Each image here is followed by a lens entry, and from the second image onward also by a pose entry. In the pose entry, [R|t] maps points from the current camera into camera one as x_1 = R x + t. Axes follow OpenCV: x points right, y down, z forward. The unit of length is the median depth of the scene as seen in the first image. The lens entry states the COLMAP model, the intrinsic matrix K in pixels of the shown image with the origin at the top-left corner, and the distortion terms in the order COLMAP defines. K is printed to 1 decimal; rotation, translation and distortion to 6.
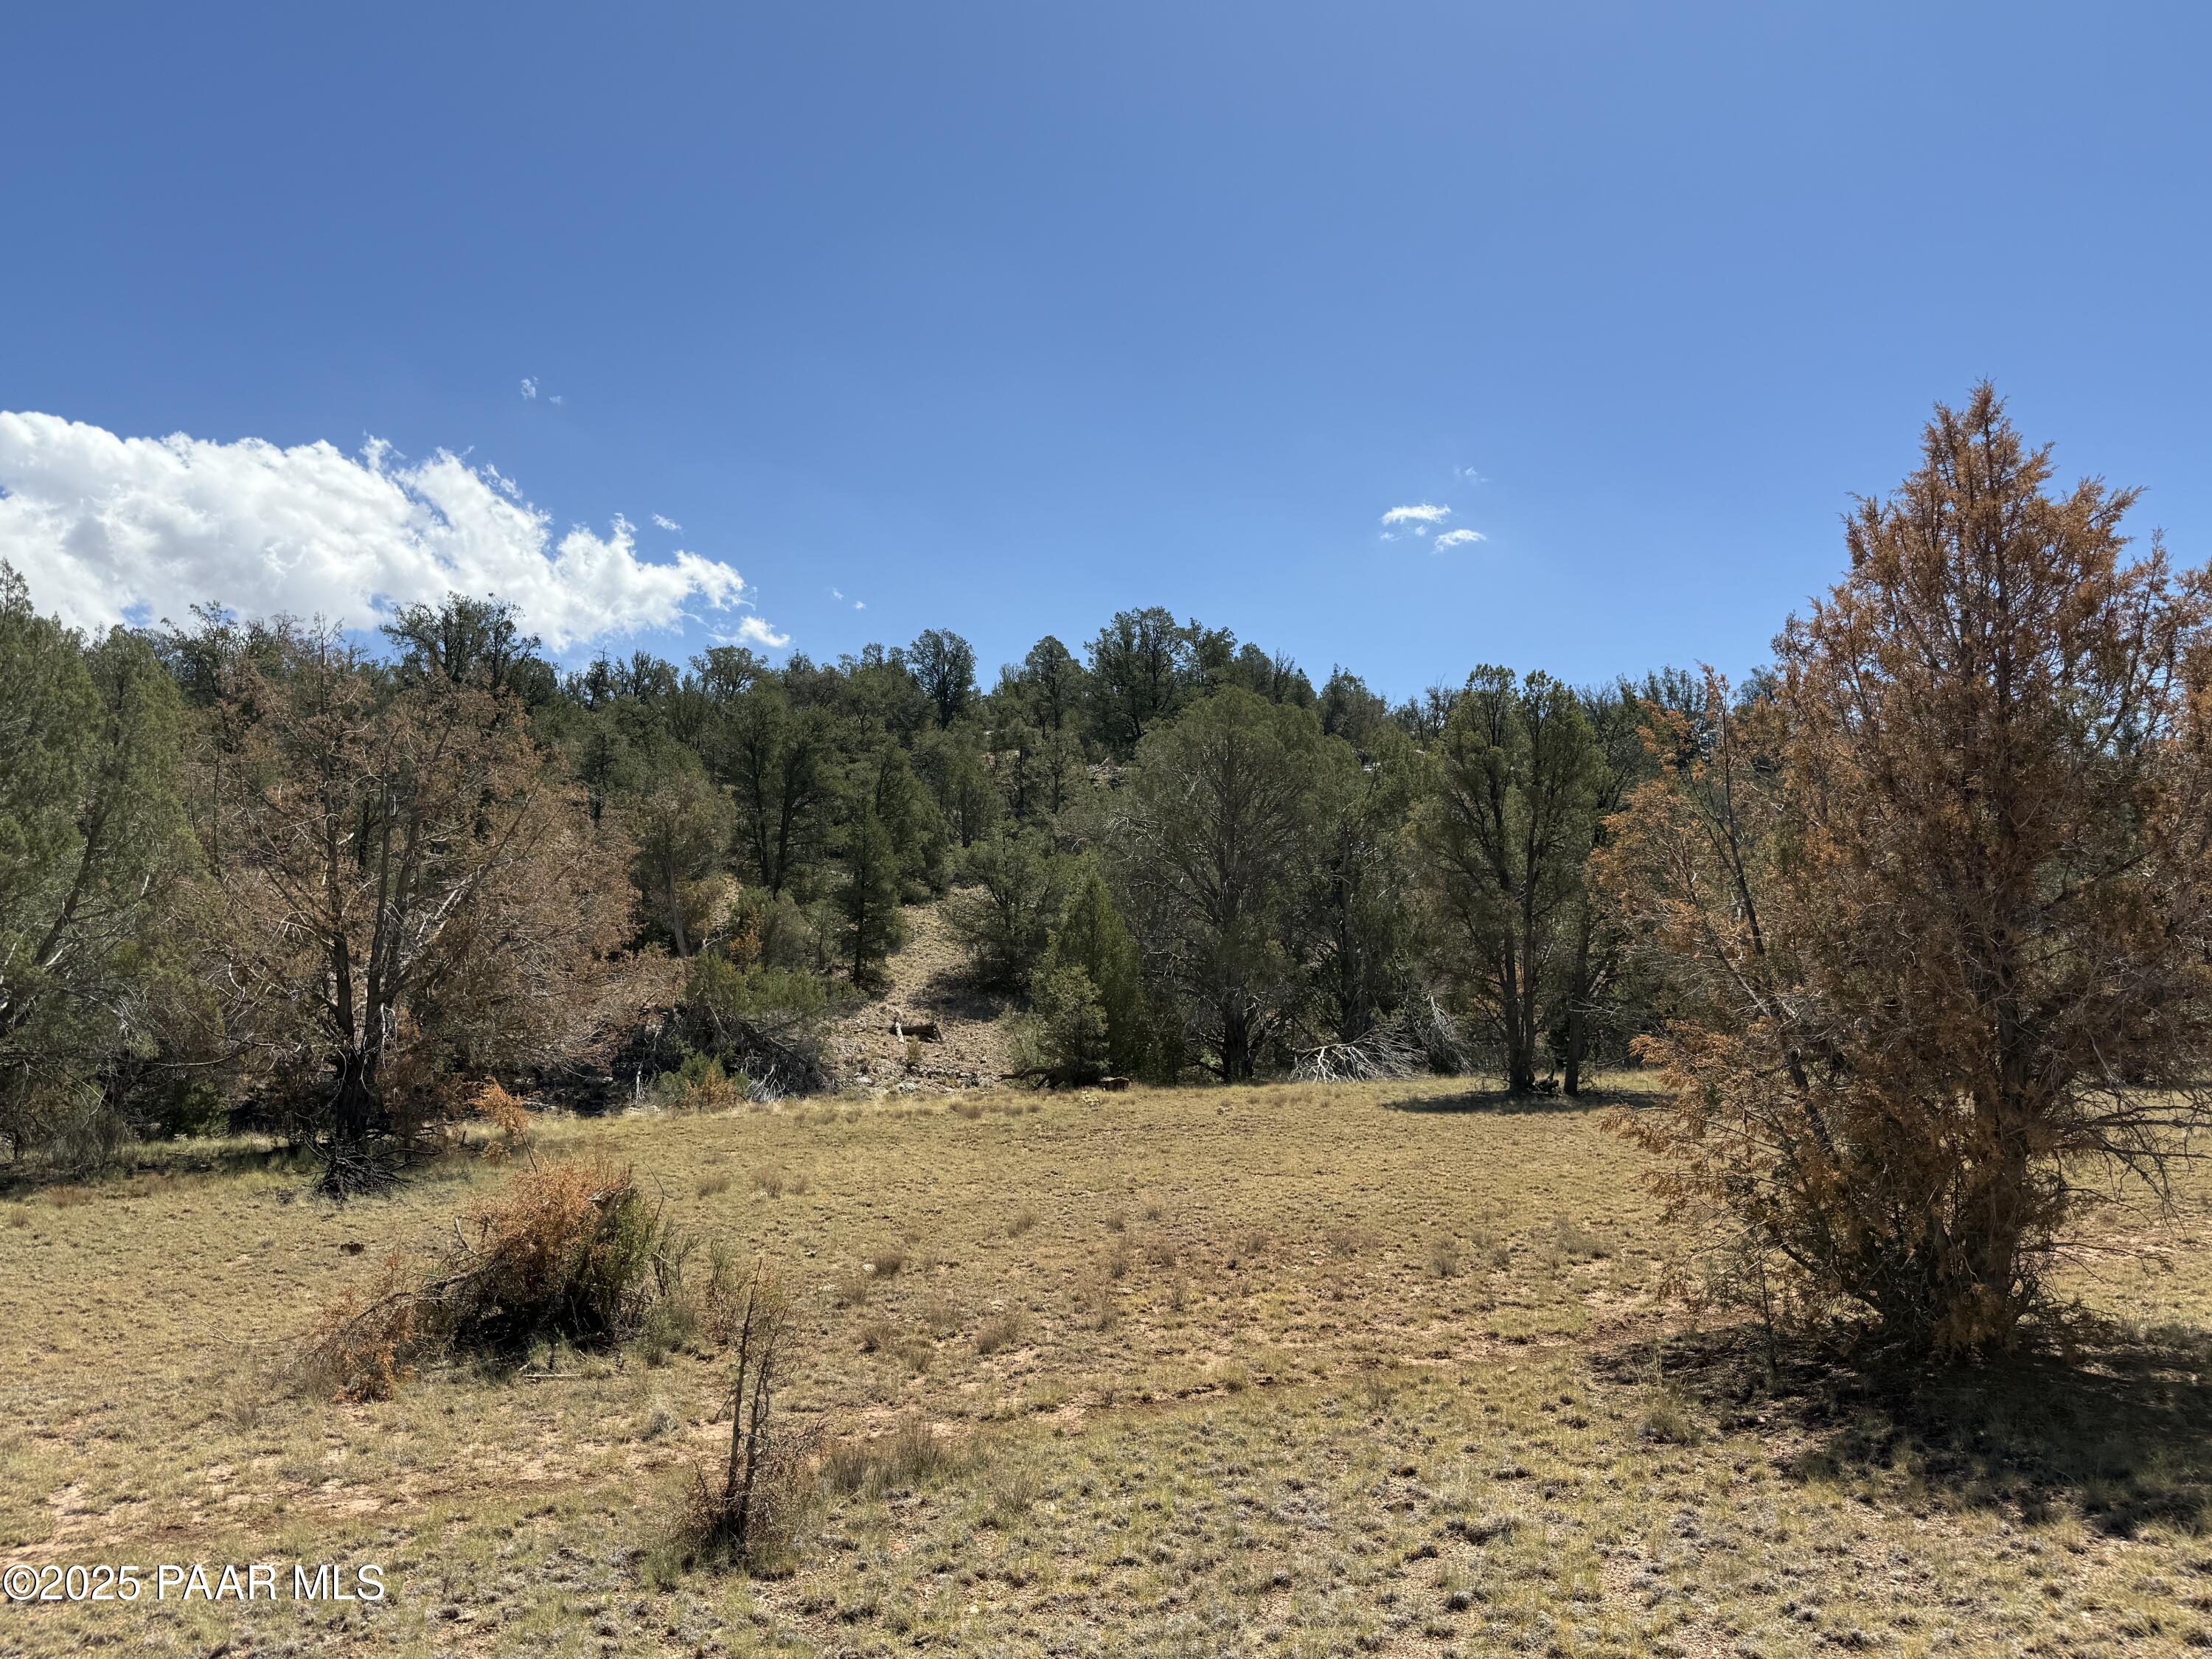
lens RADIAL K [[1603.4, 0, 1109.7], [0, 1603.4, 834.7], [0, 0, 1]] dist [0.008468, 0.000775]
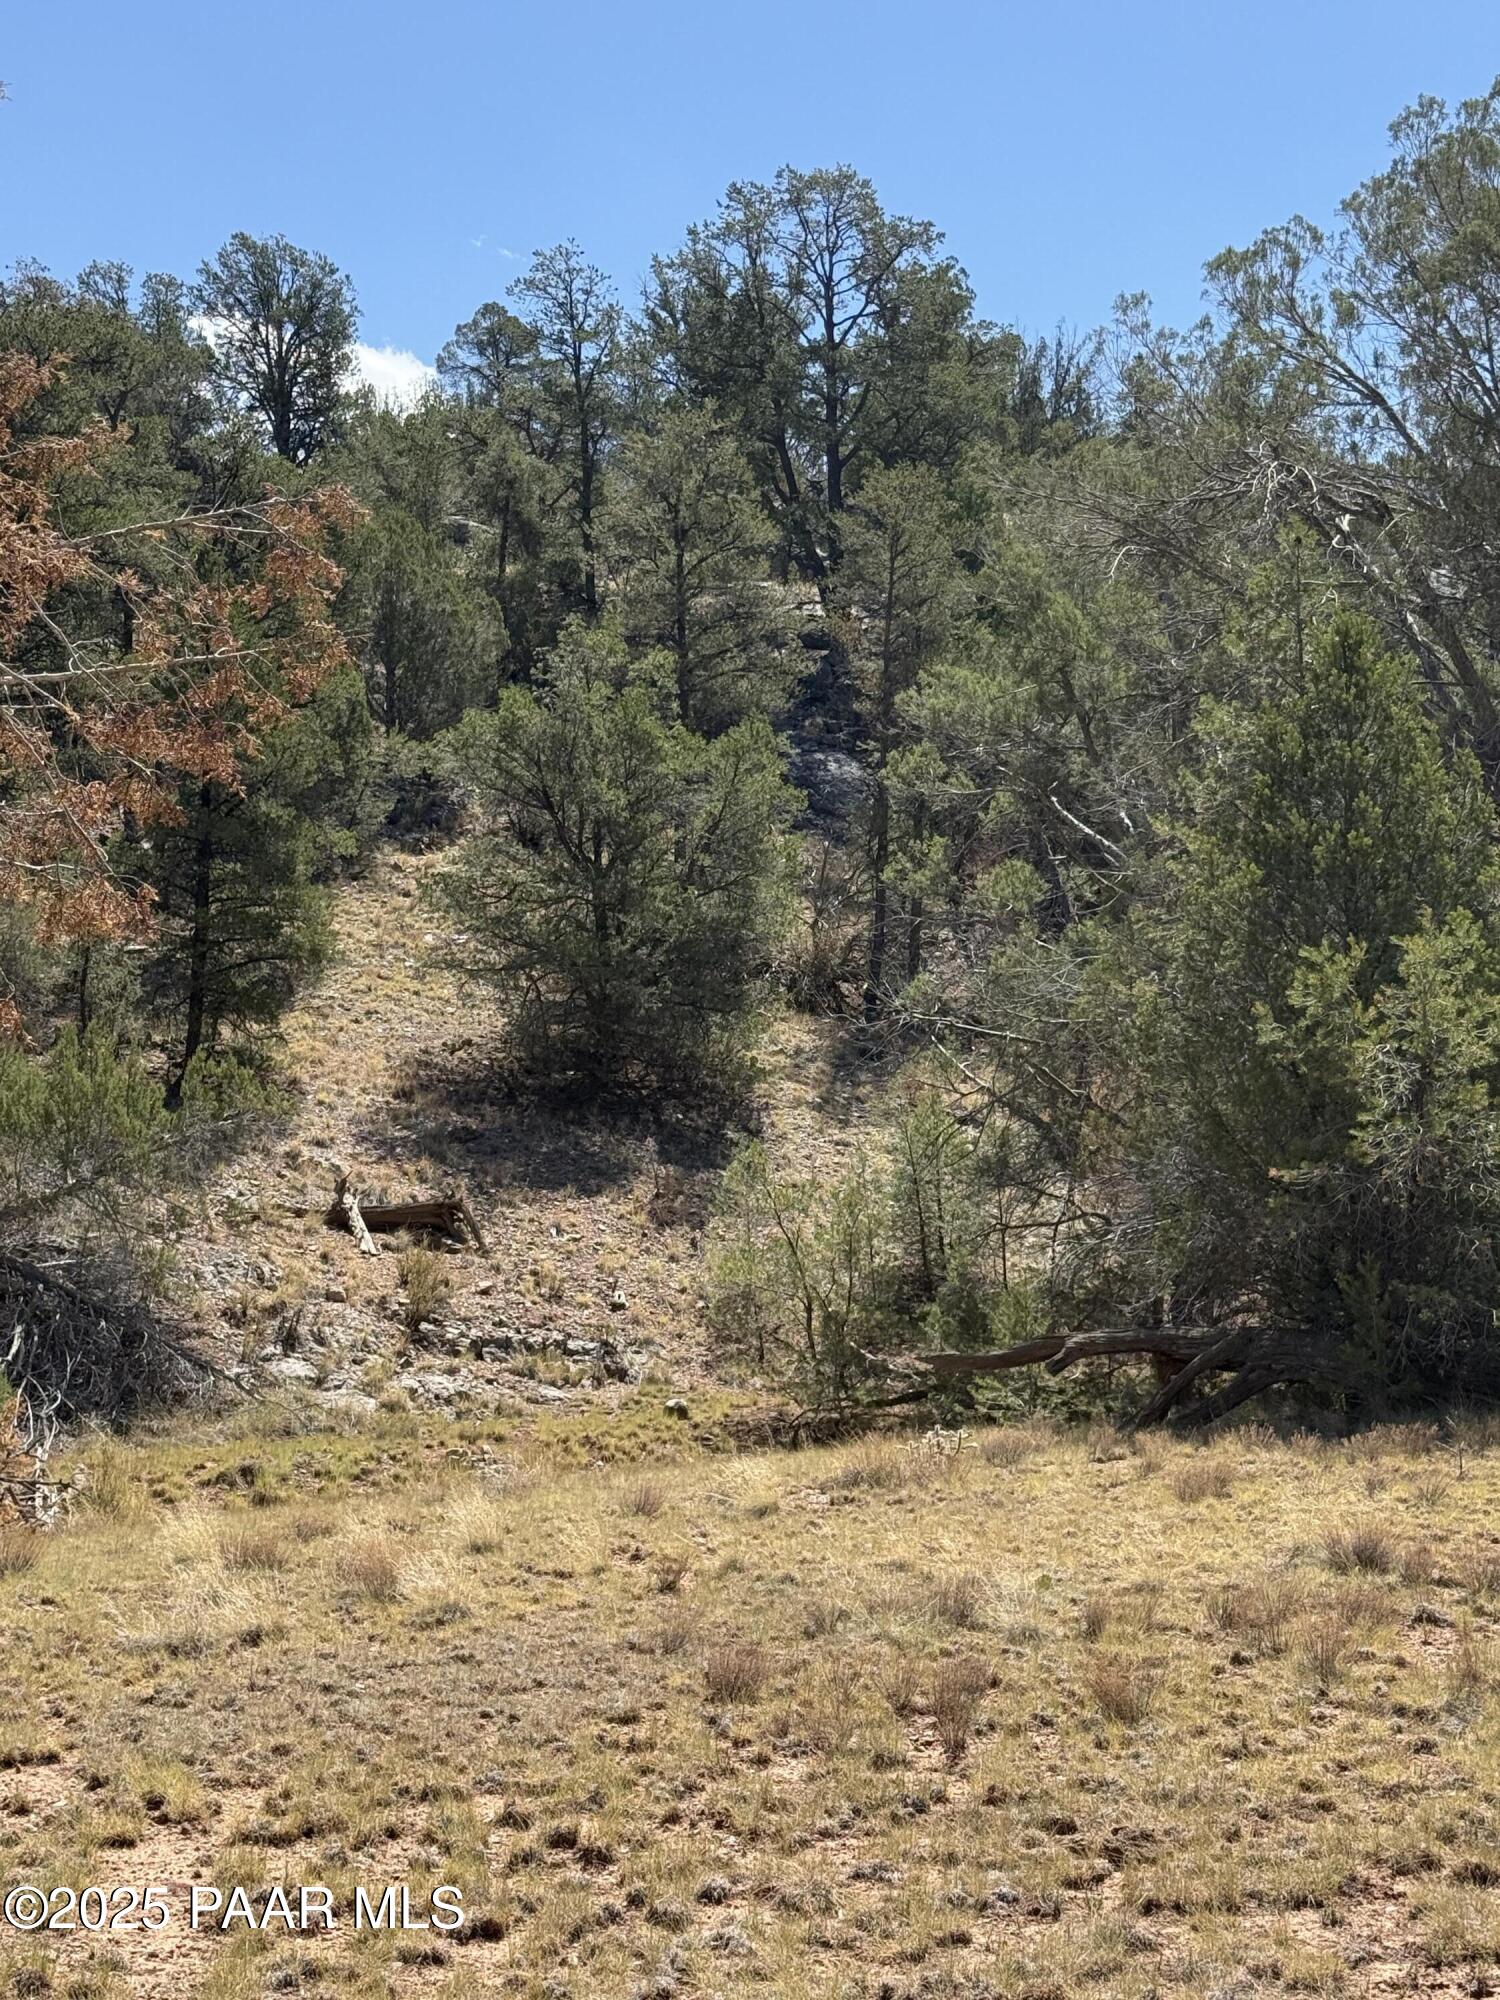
lens RADIAL K [[3112.4, 0, 749.5], [0, 3112.4, 1002.8], [0, 0, 1]] dist [0.197735, 0.000000]
pose [[0.995128, -0.005256, 0.098455, -0.113407], [0.000430, 0.998800, 0.048973, 0.043793], [-0.098594, -0.048692, 0.993936, 0.334035]]
